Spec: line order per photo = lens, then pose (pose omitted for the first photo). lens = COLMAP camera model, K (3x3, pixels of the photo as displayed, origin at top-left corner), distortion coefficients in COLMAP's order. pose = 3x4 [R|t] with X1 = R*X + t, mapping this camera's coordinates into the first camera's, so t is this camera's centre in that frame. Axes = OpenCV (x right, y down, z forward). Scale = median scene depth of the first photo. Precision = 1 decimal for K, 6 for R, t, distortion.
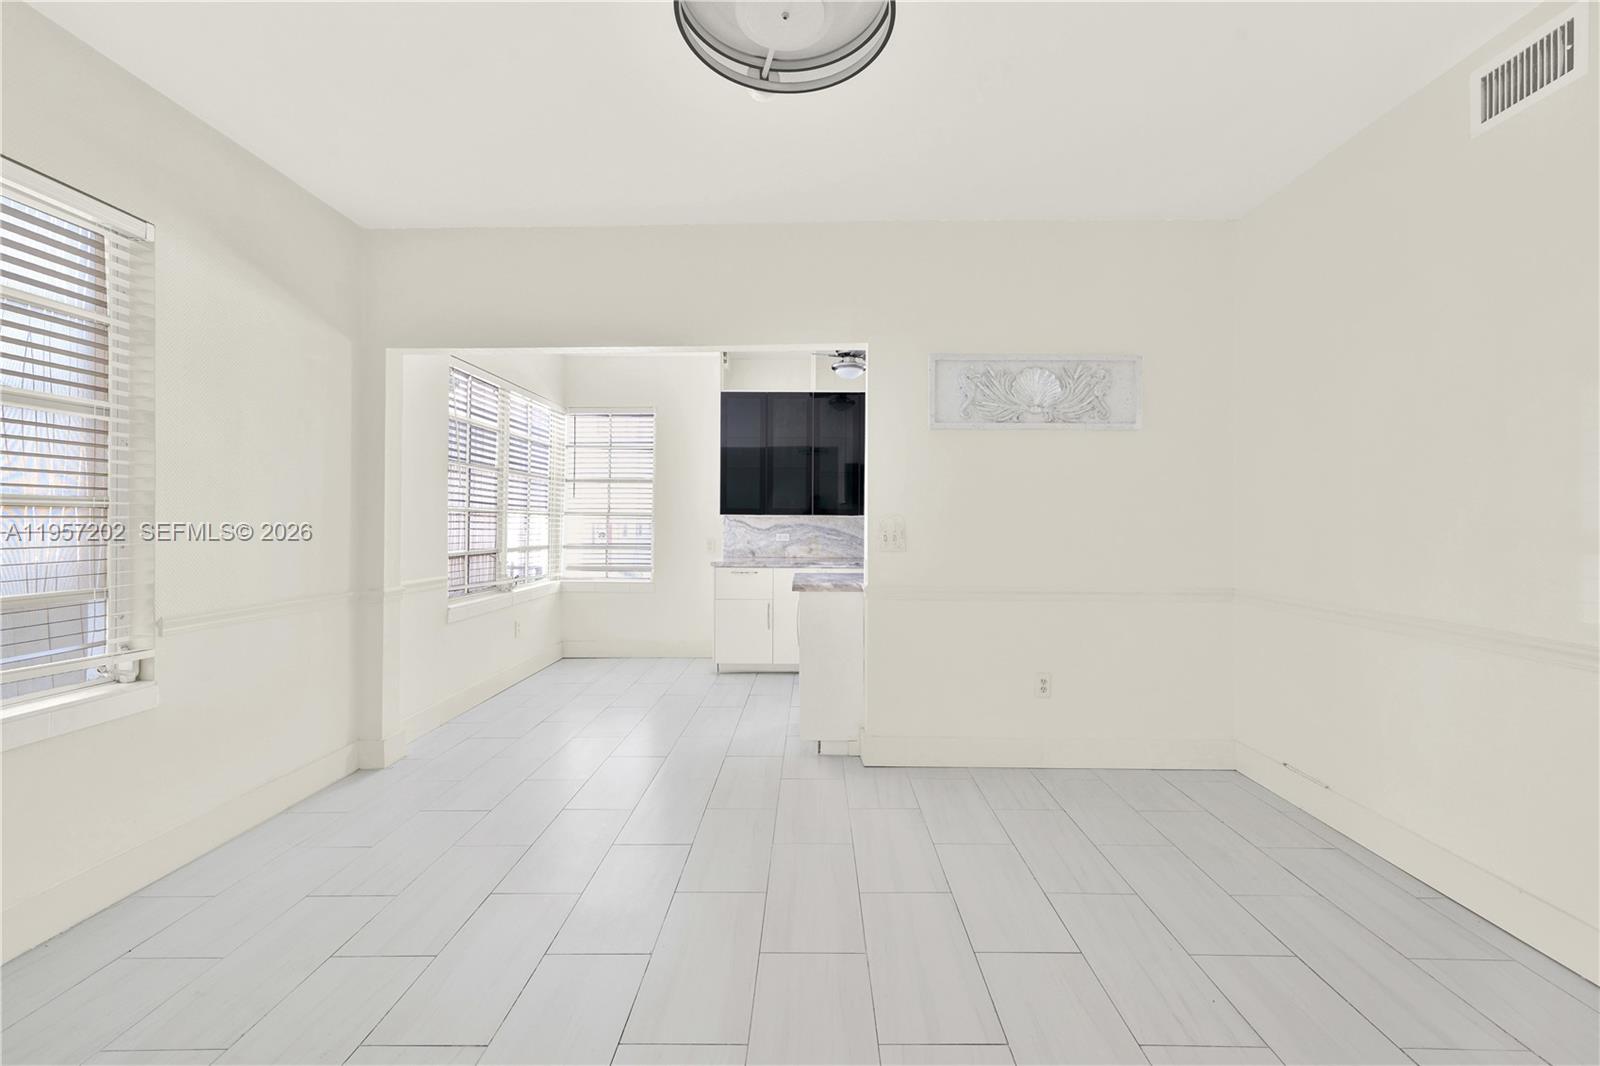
lens RADIAL K [[658.6, 0, 802.1], [0, 658.6, 523.5], [0, 0, 1]] dist [0.013844, -0.000001]
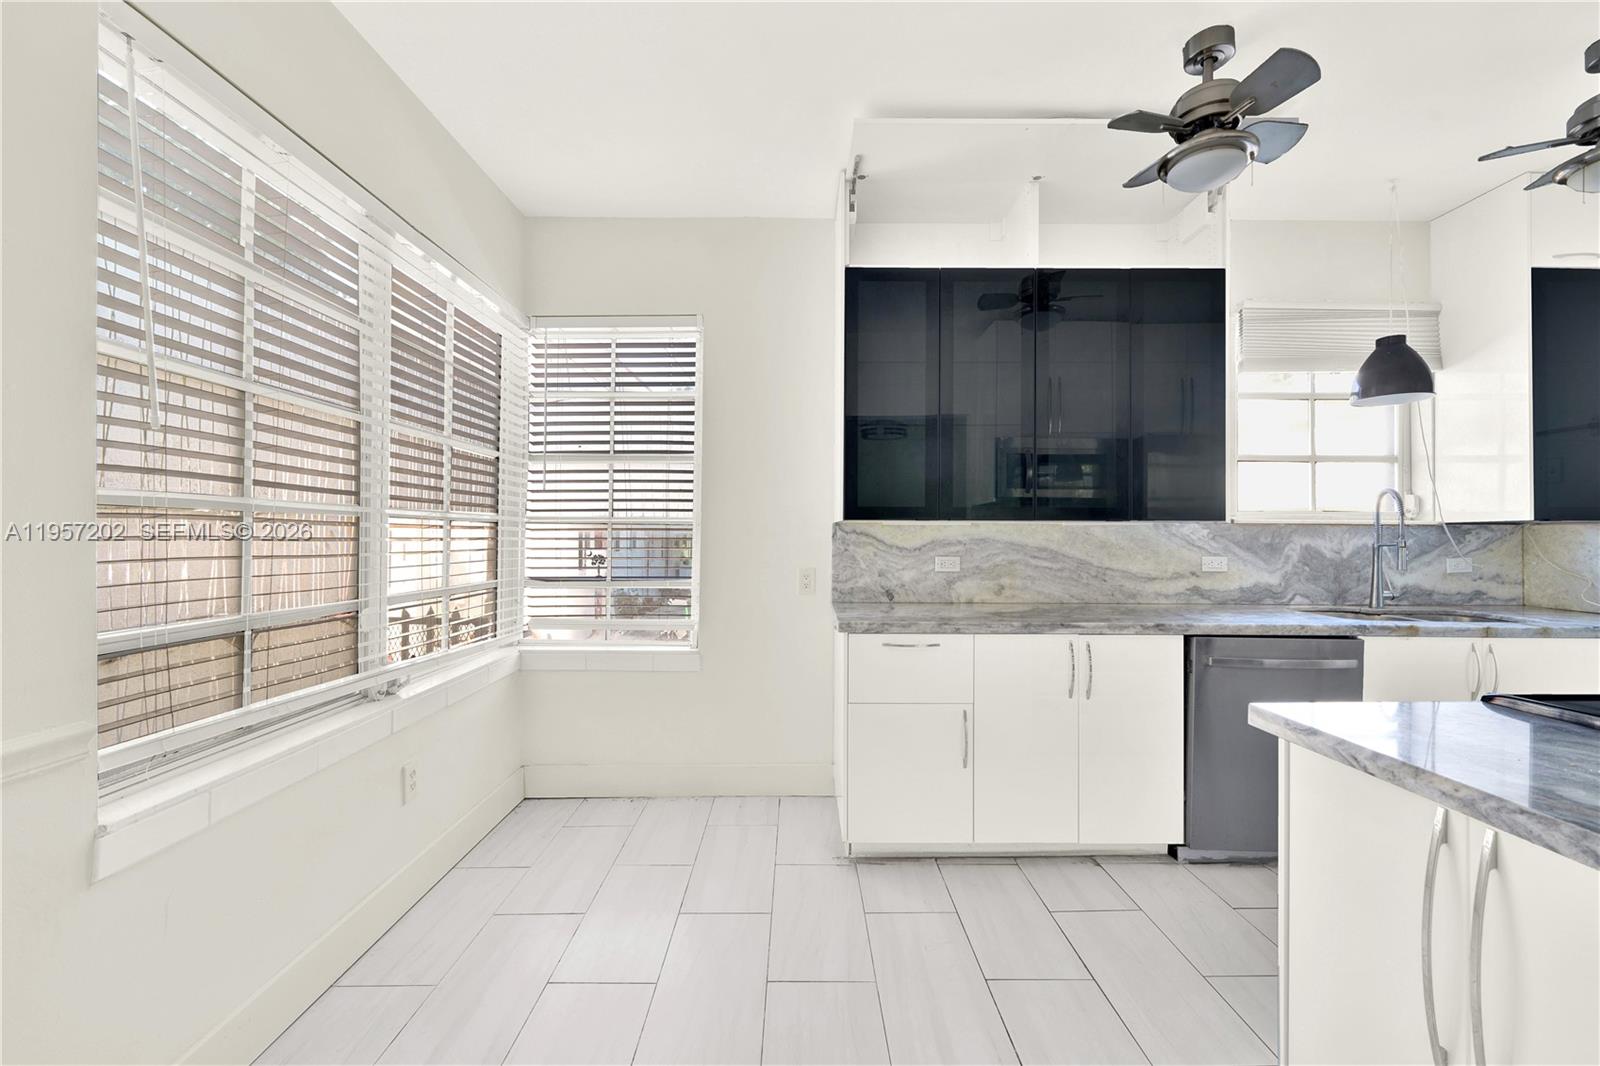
lens RADIAL K [[643.9, 0, 797.0], [0, 643.9, 534.6], [0, 0, 1]] dist [-0.001091, -0.000182]
pose [[0.999885, -0.002518, 0.014929, -0.167019], [0.002449, 0.999986, 0.004692, -0.005444], [-0.014940, -0.004655, 0.999878, 0.529722]]
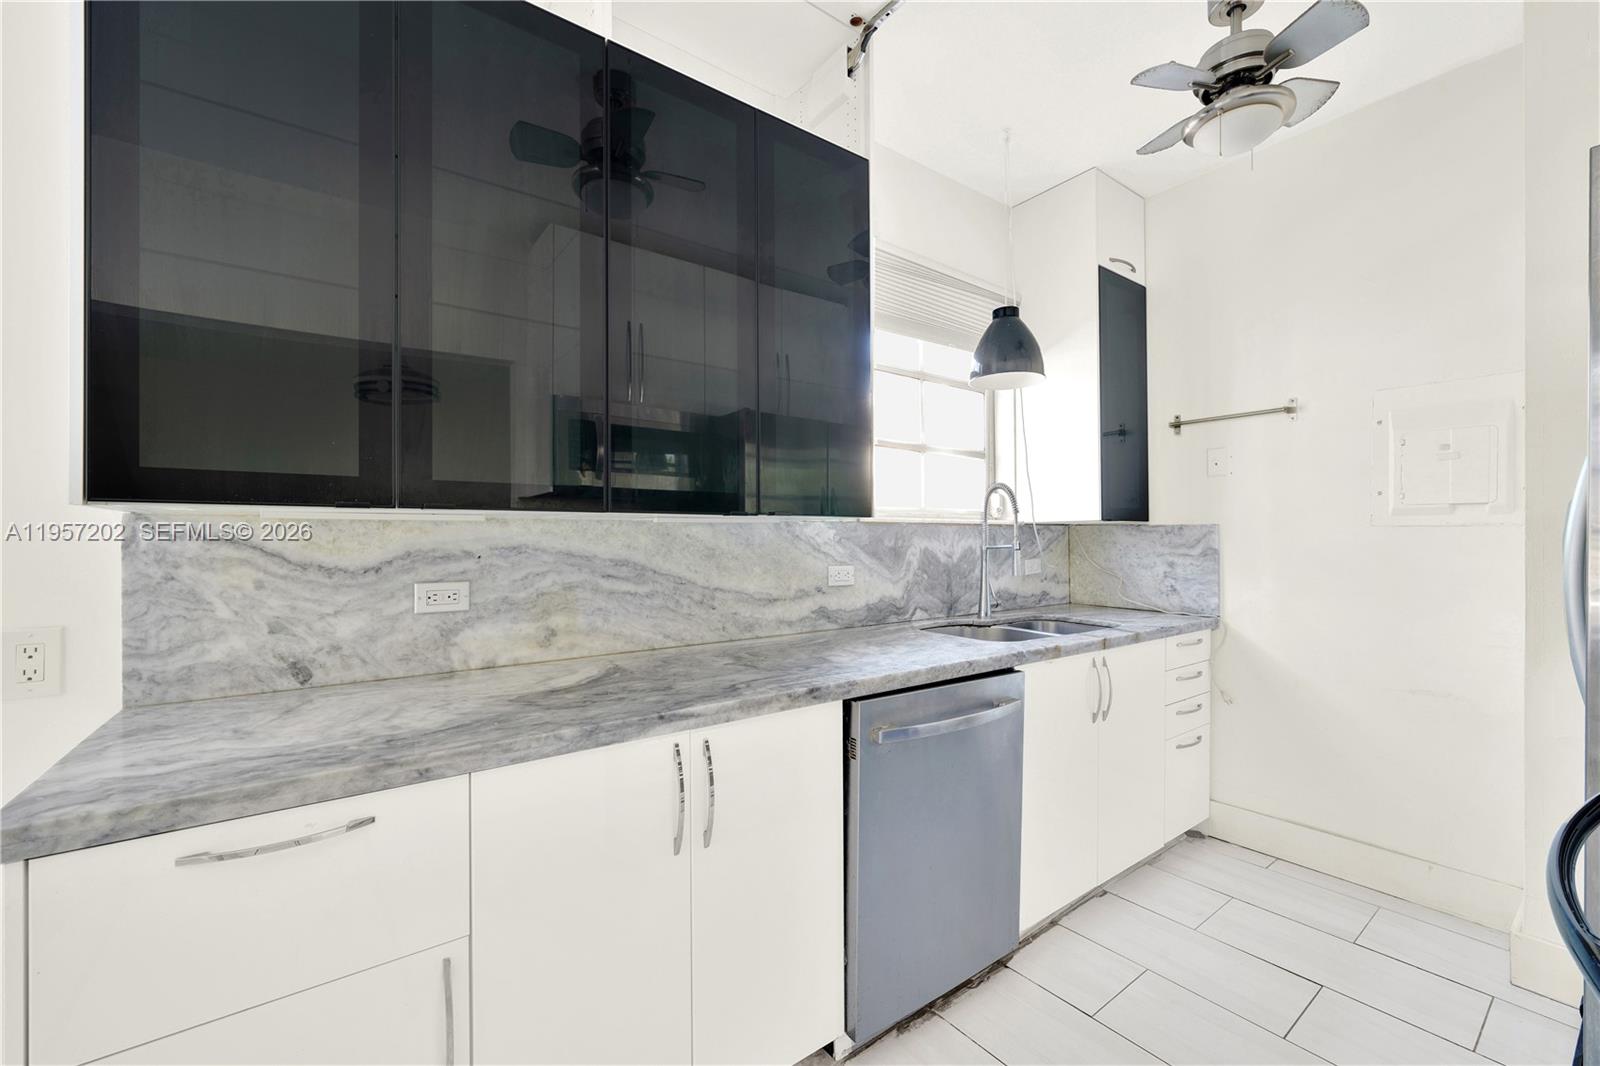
lens RADIAL K [[643.9, 0, 797.0], [0, 643.9, 534.6], [0, 0, 1]] dist [-0.001091, -0.000182]
pose [[0.795670, -0.006267, 0.605698, -0.077678], [0.006277, 0.999978, 0.002100, -0.004358], [-0.605698, 0.002131, 0.795692, 0.757943]]
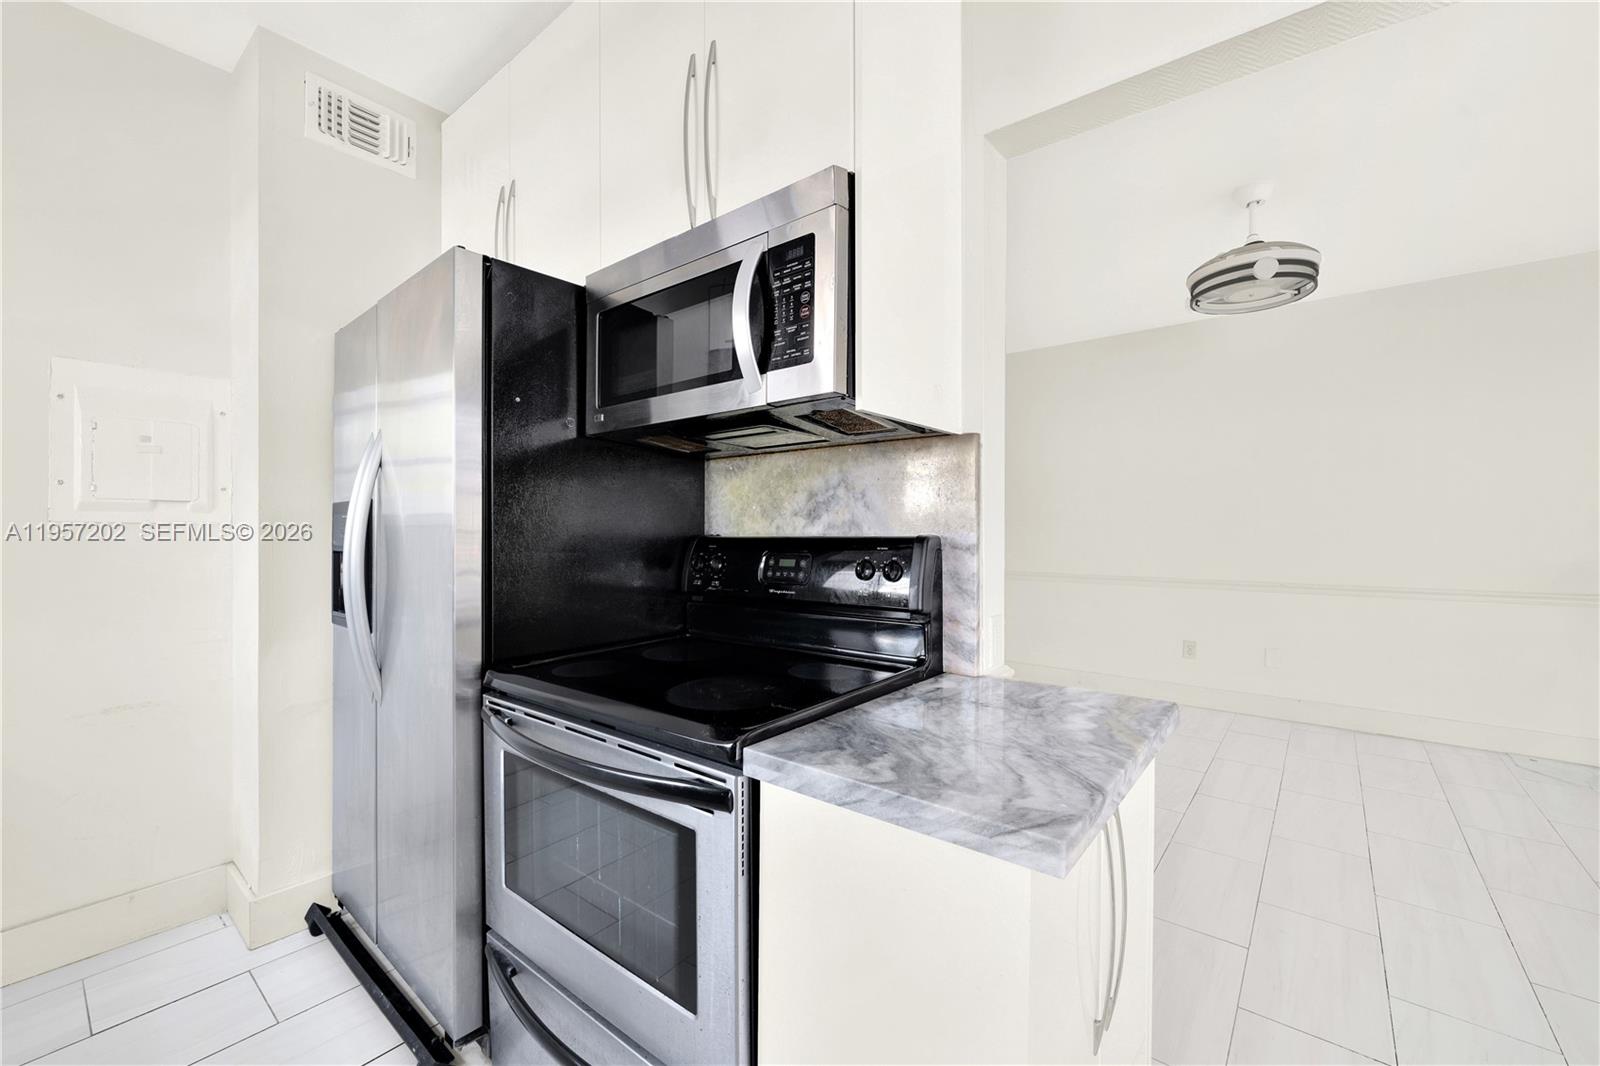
lens RADIAL K [[639.9, 0, 817.1], [0, 639.9, 532.0], [0, 0, 1]] dist [0.000013, -0.000049]
pose [[-0.791026, -0.004694, 0.611764, -0.053514], [-0.003835, 0.999989, 0.002714, -0.003853], [-0.611770, -0.000199, -0.791036, 0.878923]]
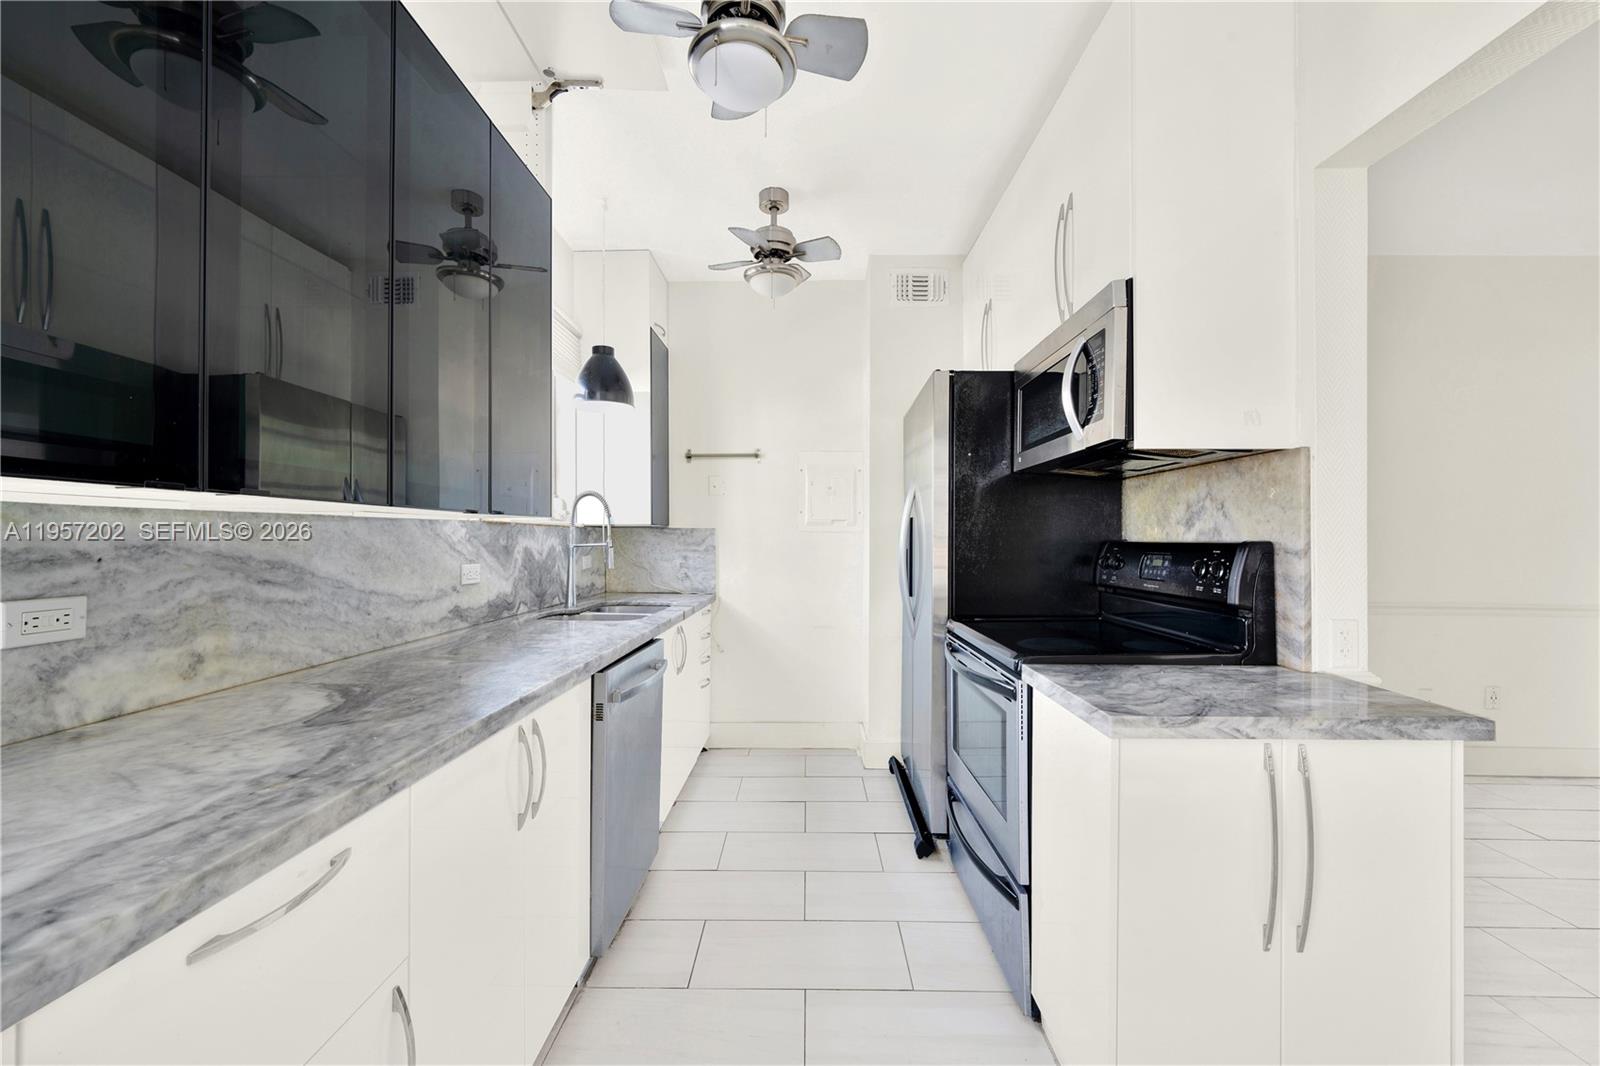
lens RADIAL K [[628.5, 0, 800.2], [0, 628.5, 537.9], [0, 0, 1]] dist [-0.005888, -0.000107]
pose [[-0.001509, -0.005499, 0.999984, -0.210241], [-0.005858, 0.999968, 0.005490, -0.003685], [-0.999982, -0.005850, -0.001541, 0.857471]]
